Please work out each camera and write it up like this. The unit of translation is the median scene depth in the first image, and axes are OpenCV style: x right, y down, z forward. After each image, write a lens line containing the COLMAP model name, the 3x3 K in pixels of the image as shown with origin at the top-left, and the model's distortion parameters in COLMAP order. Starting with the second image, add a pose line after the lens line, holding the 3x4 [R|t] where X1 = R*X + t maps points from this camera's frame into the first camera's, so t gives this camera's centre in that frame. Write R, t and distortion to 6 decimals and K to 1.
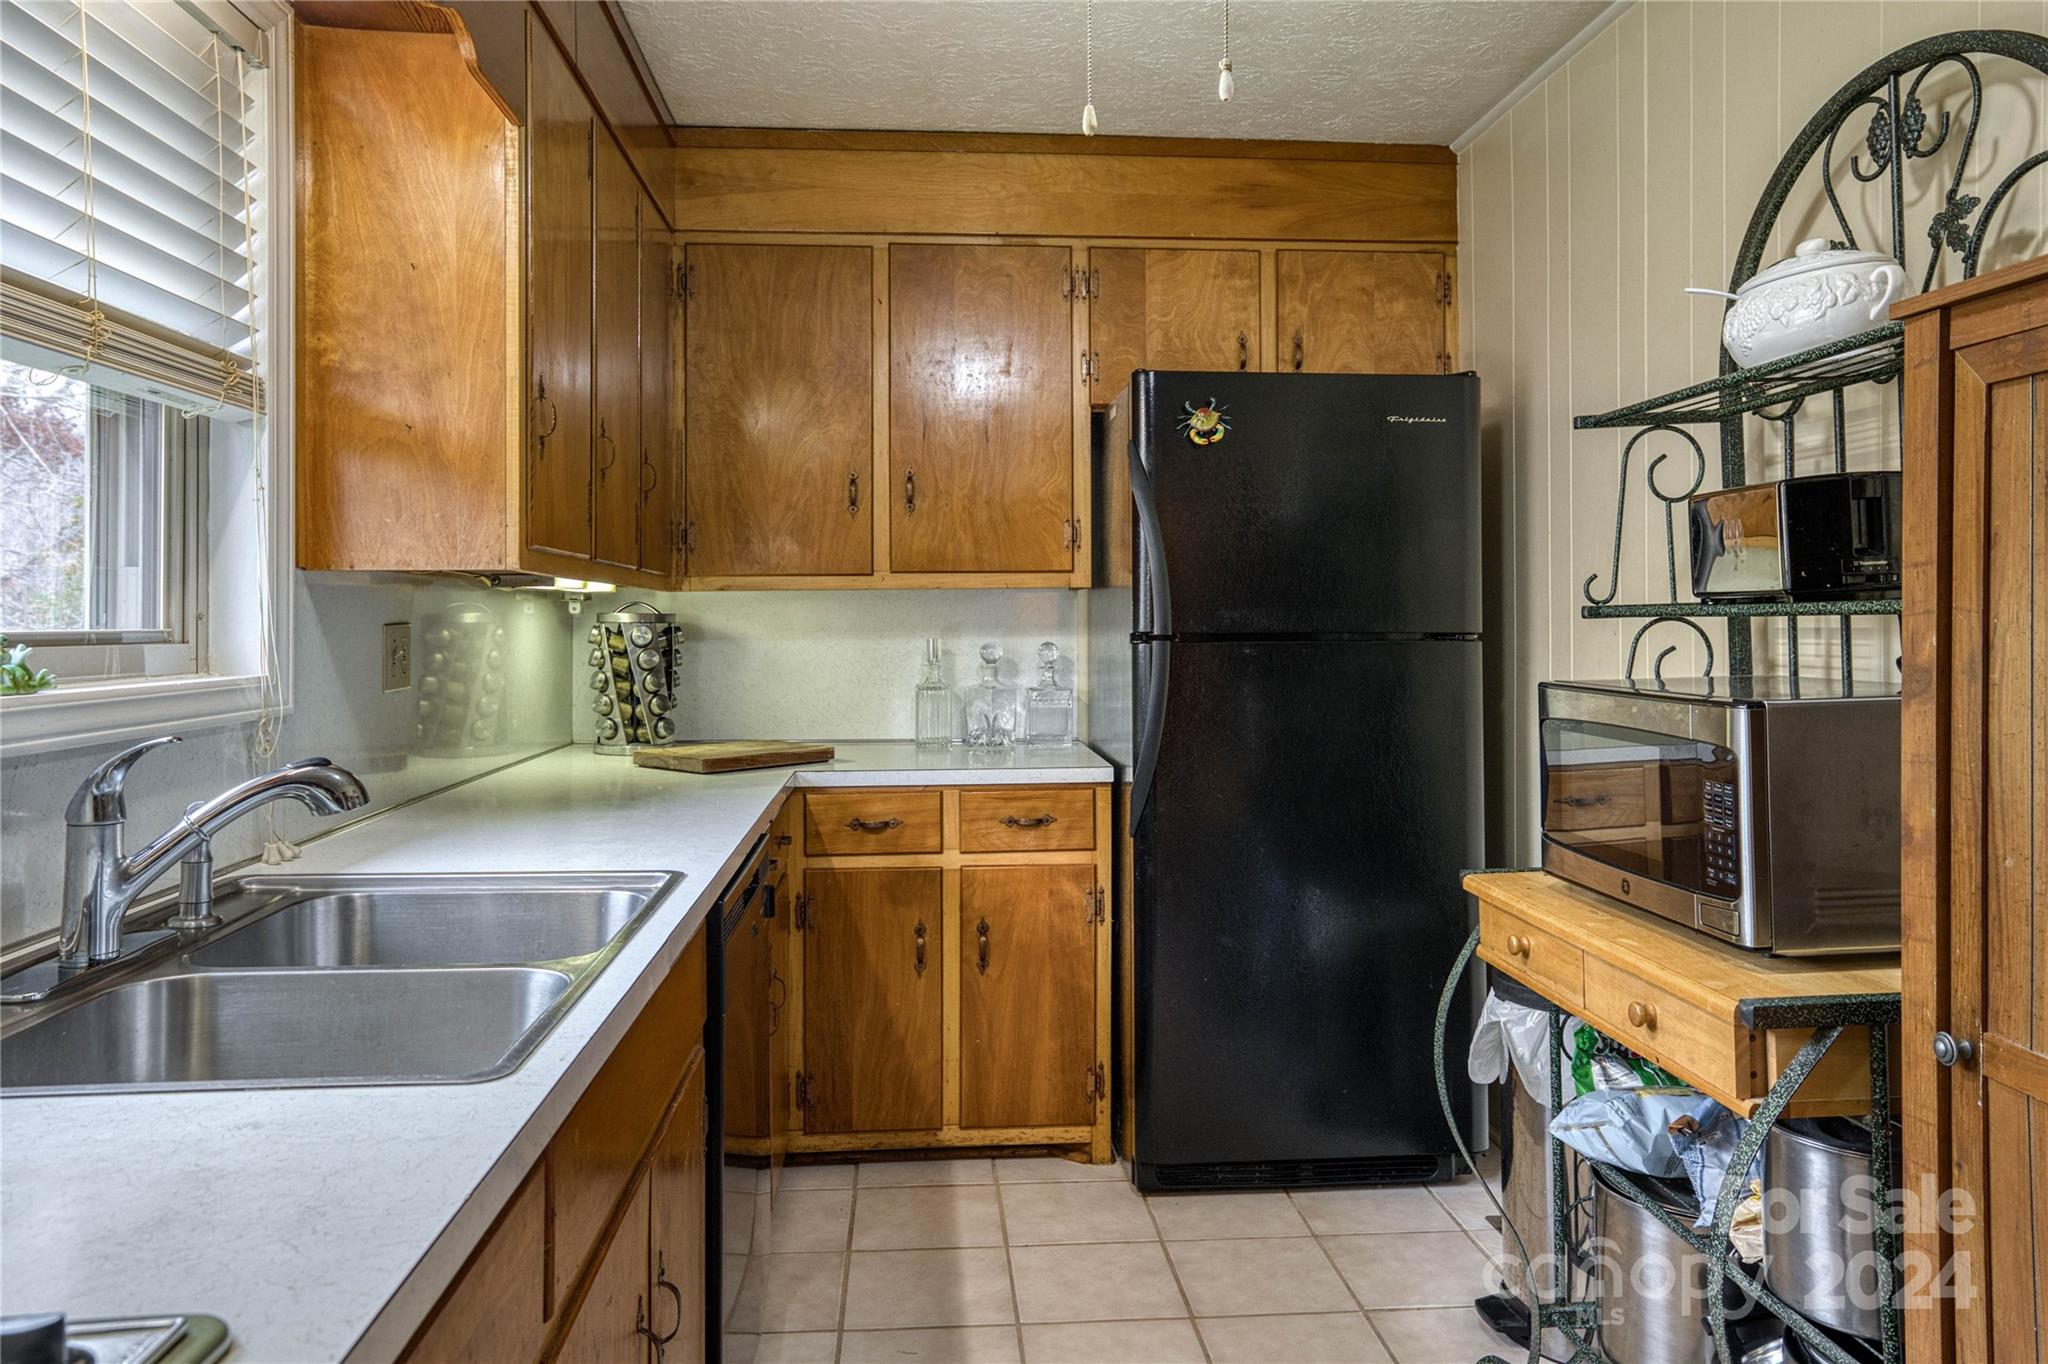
lens RADIAL K [[1404.5, 0, 1022.7], [0, 1404.5, 604.1], [0, 0, 1]] dist [0.006183, 0.010007]
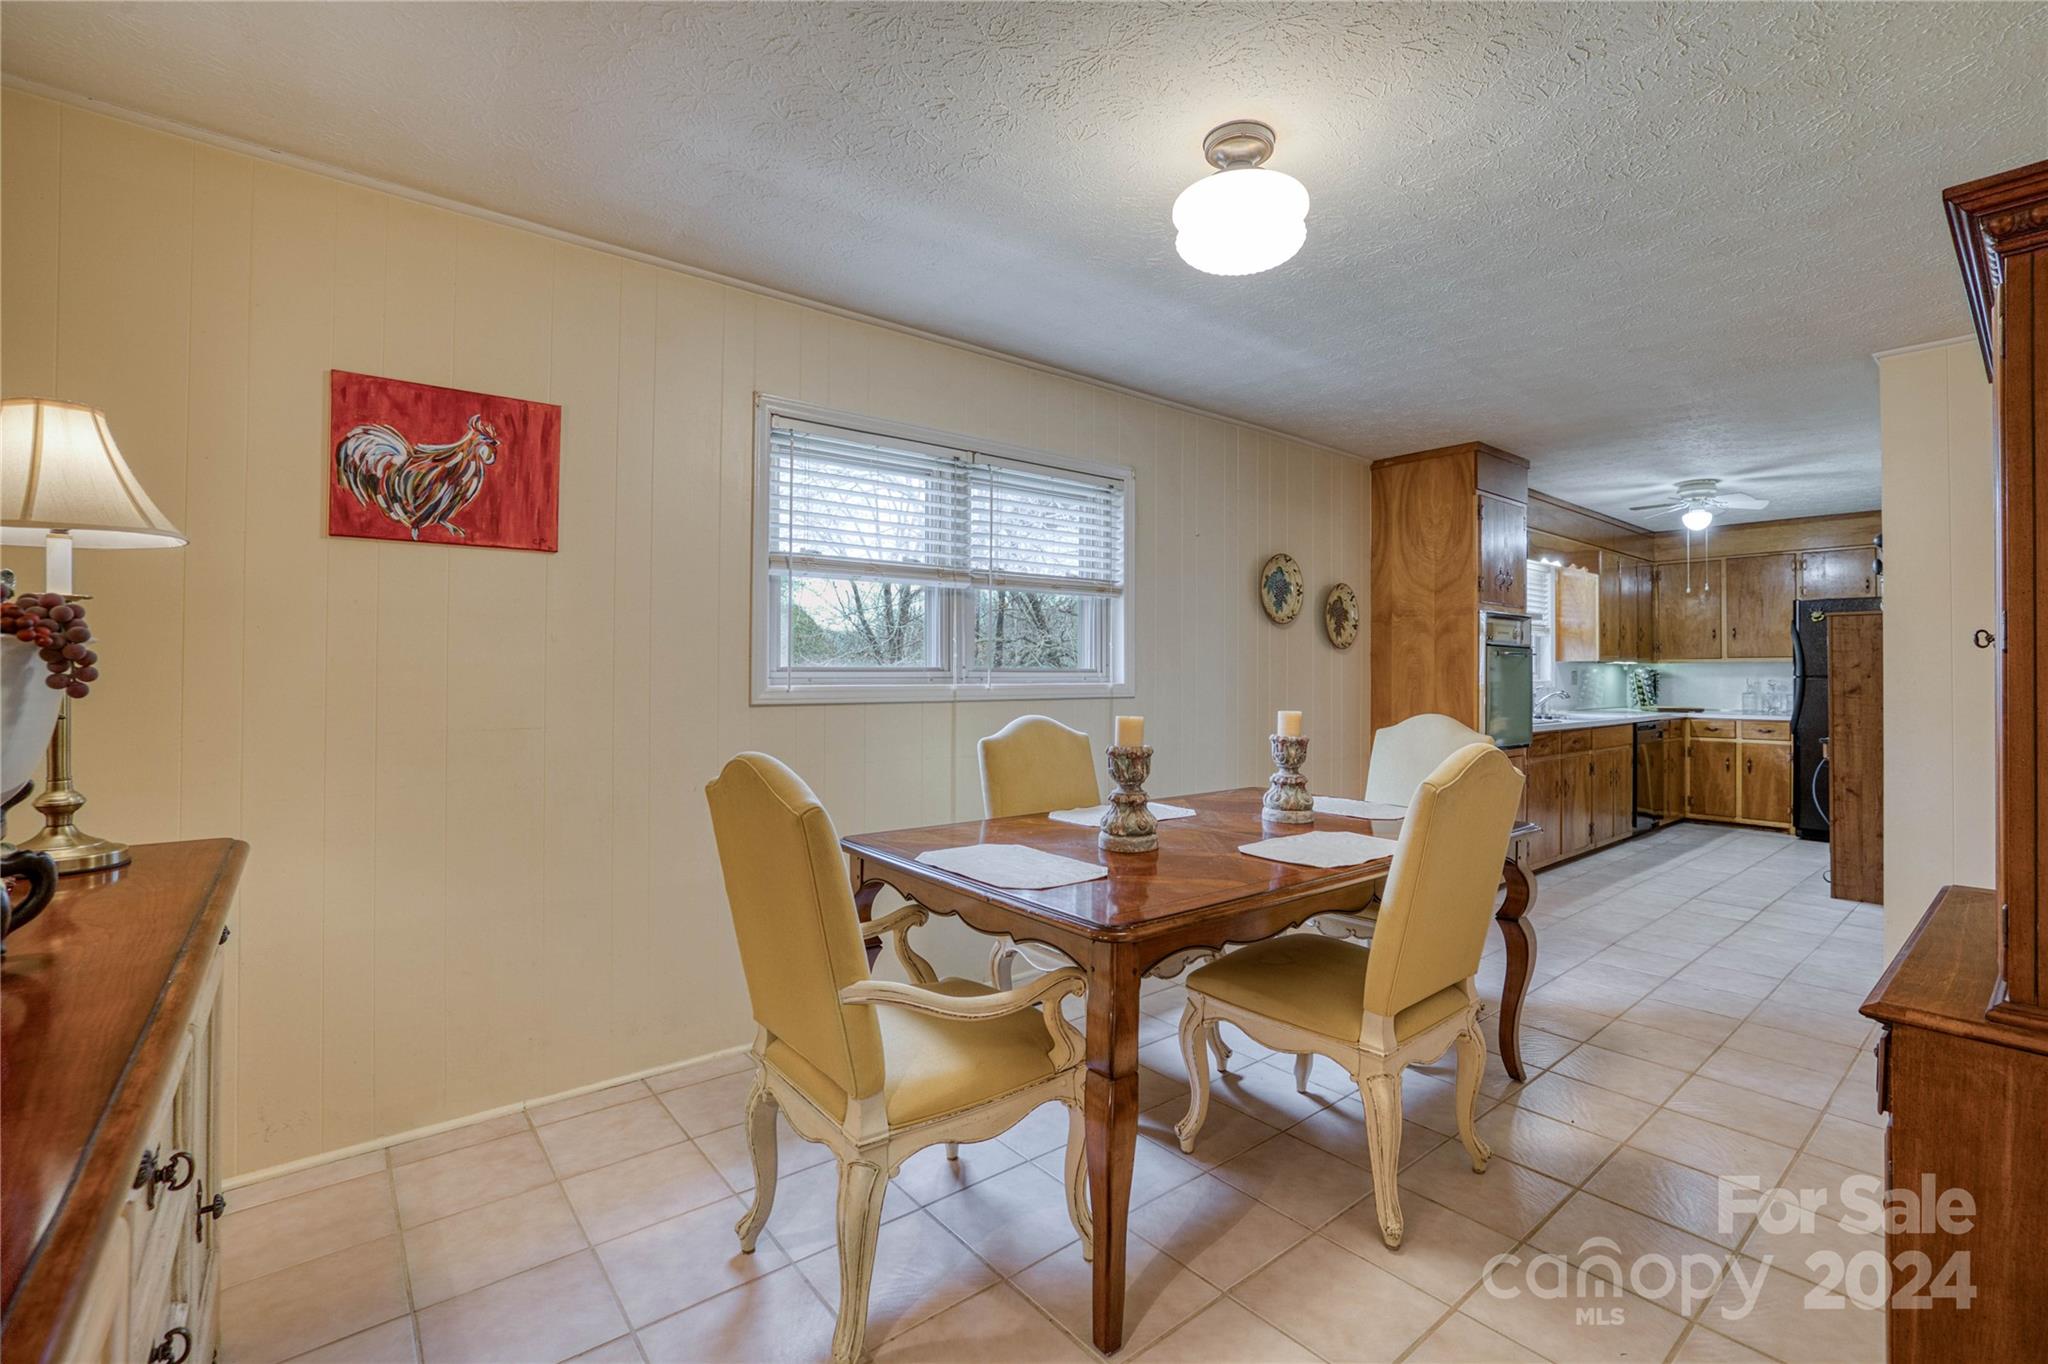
lens RADIAL K [[887.0, 0, 1081.1], [0, 887.0, 665.6], [0, 0, 1]] dist [-0.012612, 0.000353]
pose [[0.599350, -0.000517, -0.800487, 0.722088], [0.001780, 0.999998, 0.000687, -0.008566], [0.800485, -0.001837, 0.599350, -1.620559]]
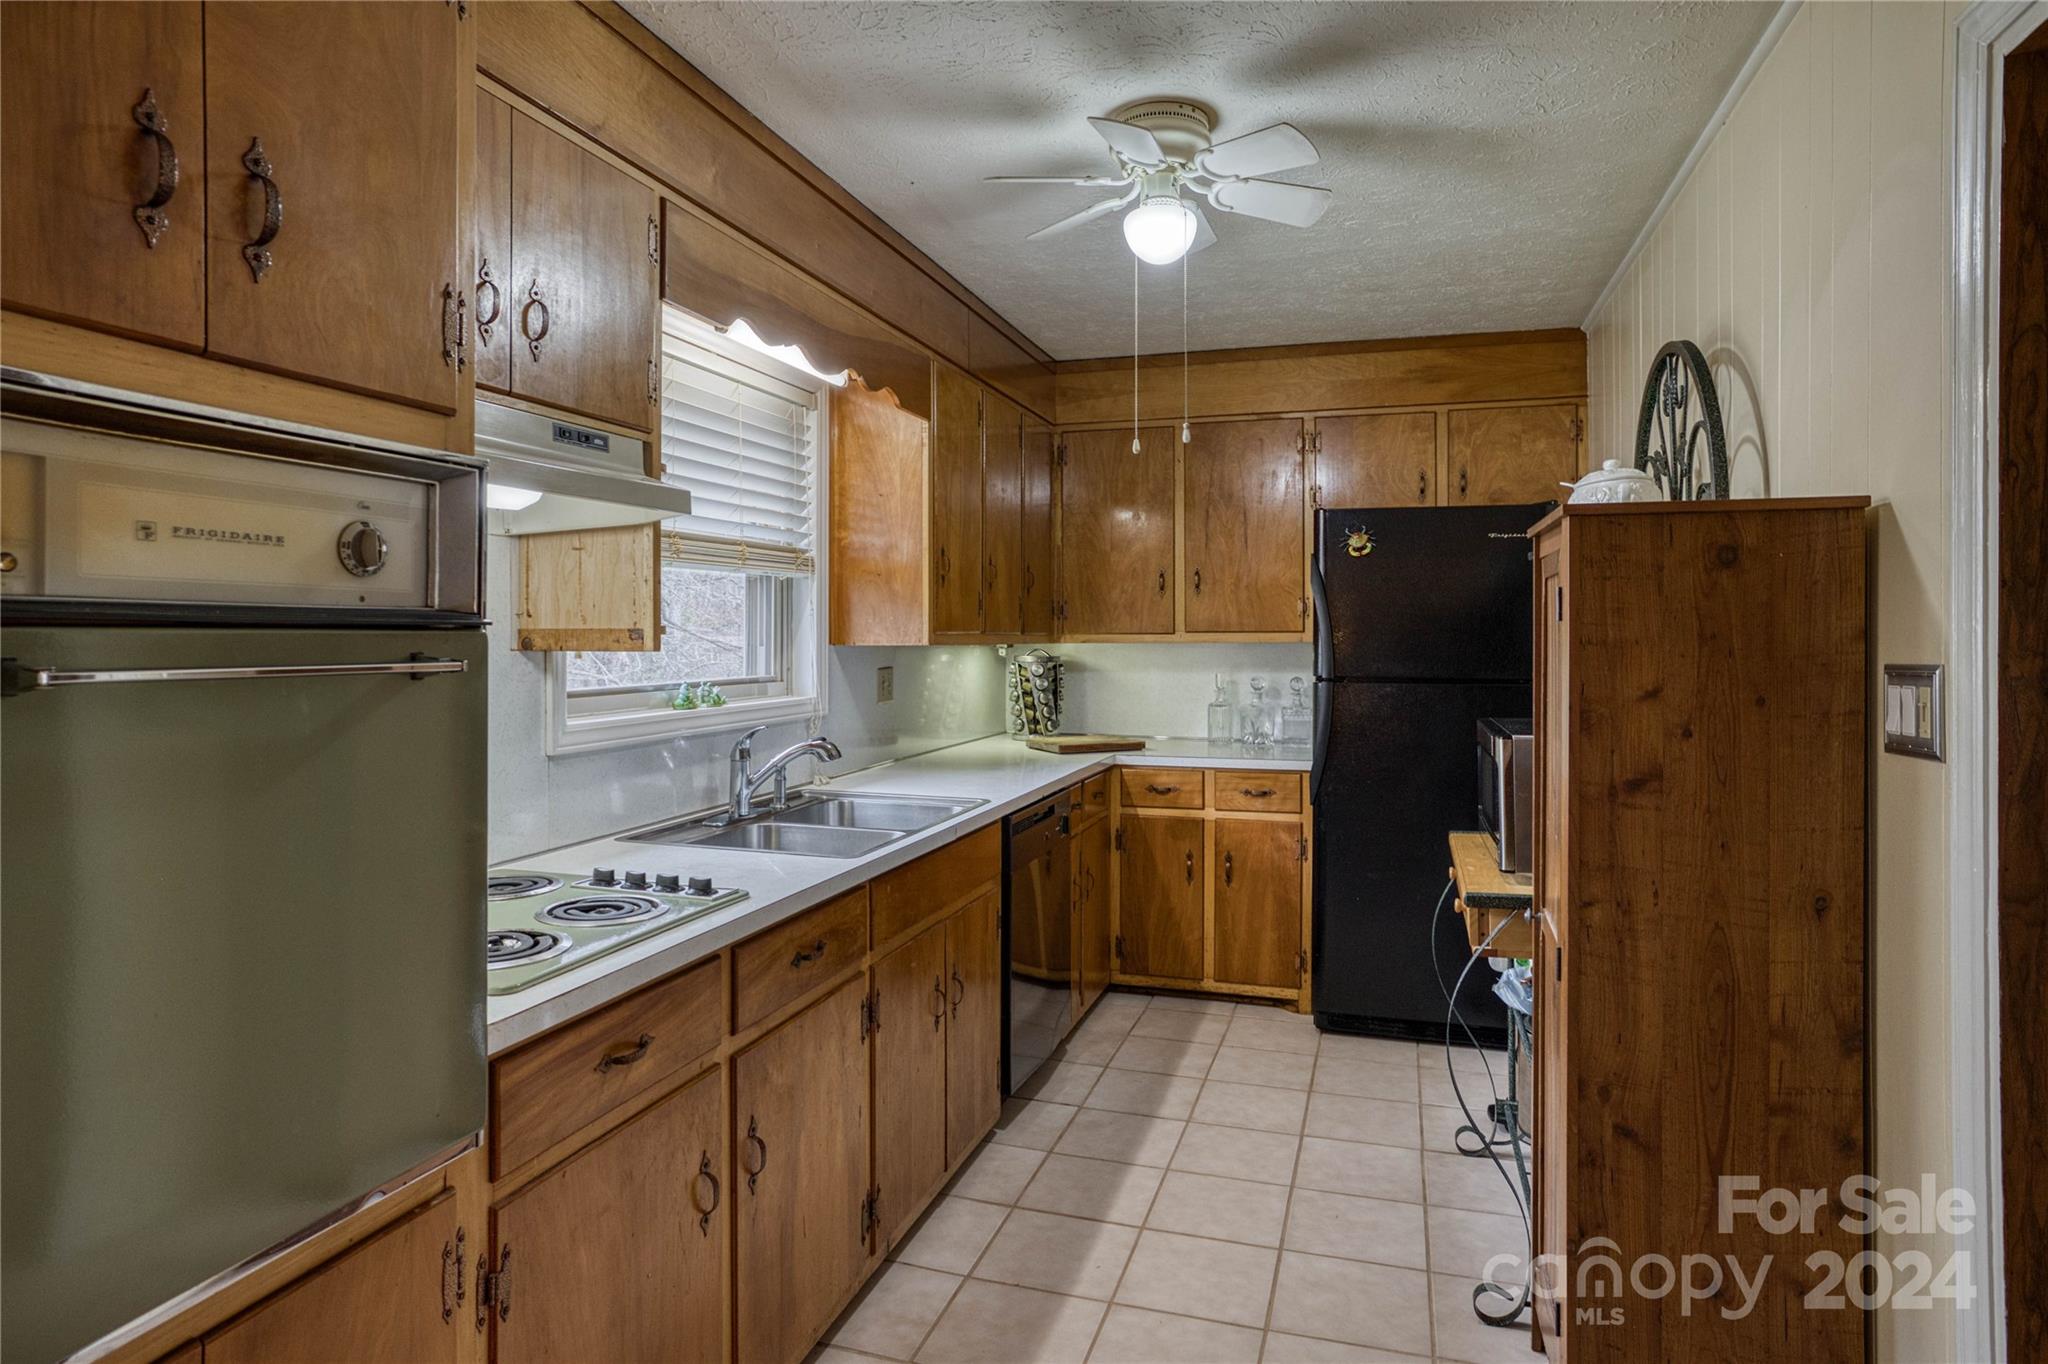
lens RADIAL K [[1171.7, 0, 1033.0], [0, 1171.7, 637.6], [0, 0, 1]] dist [0.001020, 0.000508]
pose [[0.930013, 0.006114, -0.367476, 0.253127], [-0.000191, 0.999870, 0.016152, -0.041123], [0.367527, -0.014952, 0.929893, -0.316485]]
